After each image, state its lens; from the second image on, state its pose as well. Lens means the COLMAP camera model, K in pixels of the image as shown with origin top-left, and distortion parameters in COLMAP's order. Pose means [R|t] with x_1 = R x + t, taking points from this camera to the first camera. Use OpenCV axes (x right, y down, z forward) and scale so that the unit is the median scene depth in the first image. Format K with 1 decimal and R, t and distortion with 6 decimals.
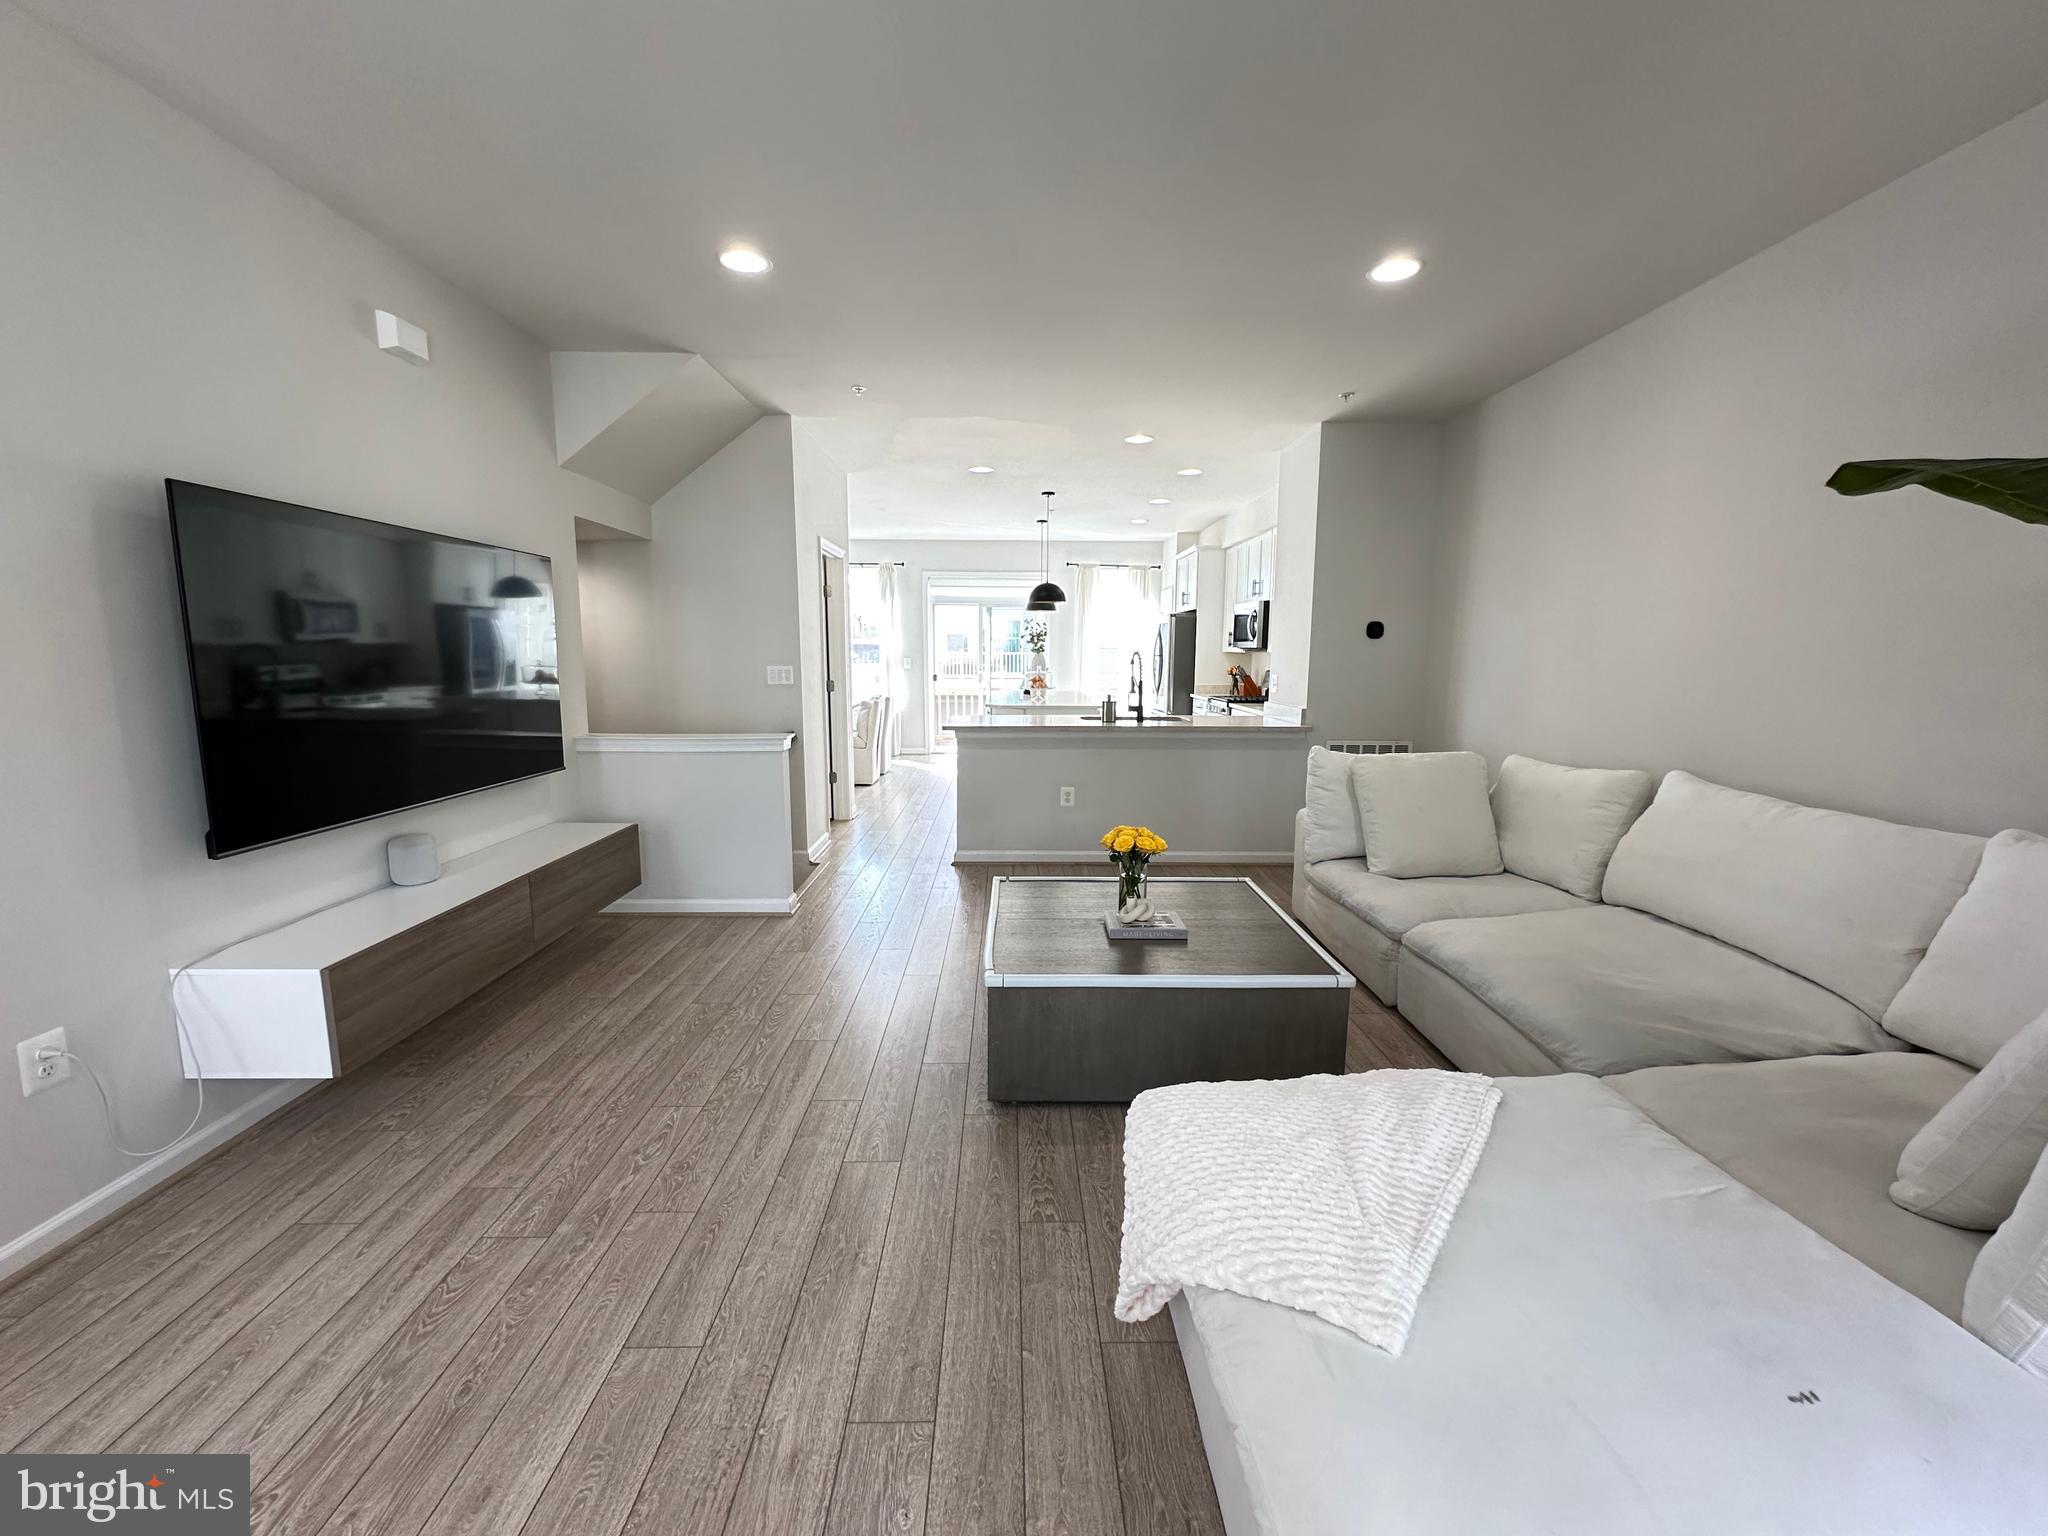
lens RADIAL K [[818.0, 0, 1027.9], [0, 818.0, 769.0], [0, 0, 1]] dist [-0.003889, 0.000850]
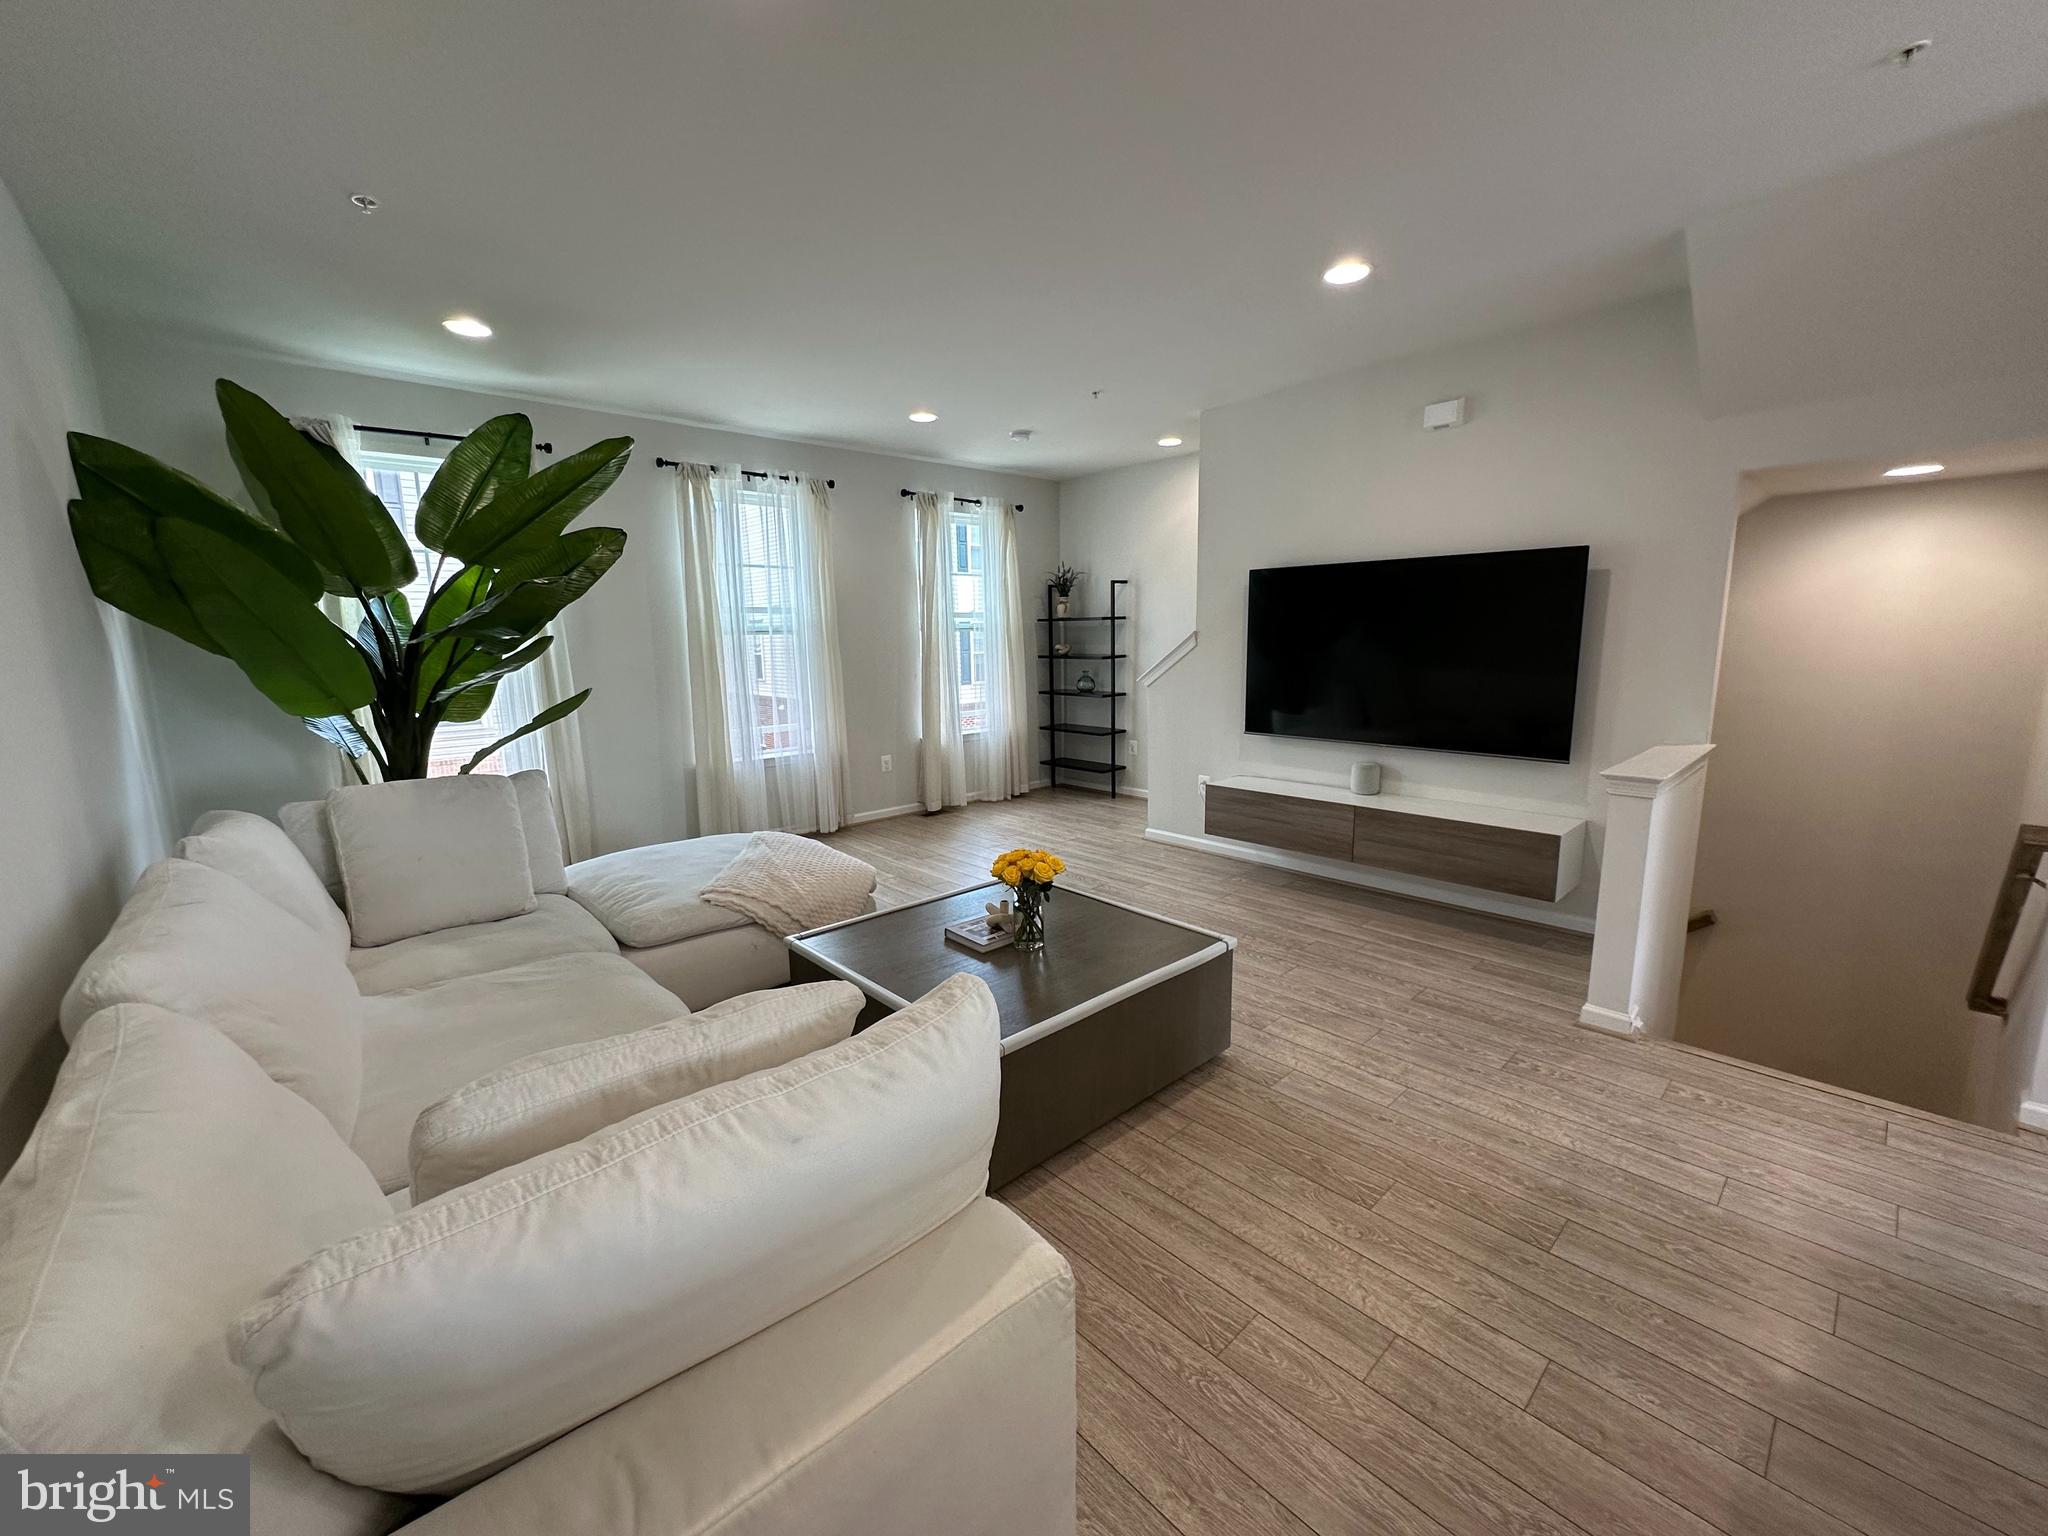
lens RADIAL K [[818.0, 0, 1023.8], [0, 818.0, 769.7], [0, 0, 1]] dist [-0.003889, 0.000850]
pose [[-0.750674, 0.114346, -0.650703, 0.732279], [-0.083011, 0.960779, 0.264598, -0.259771], [0.655438, 0.252642, -0.711740, 1.668646]]
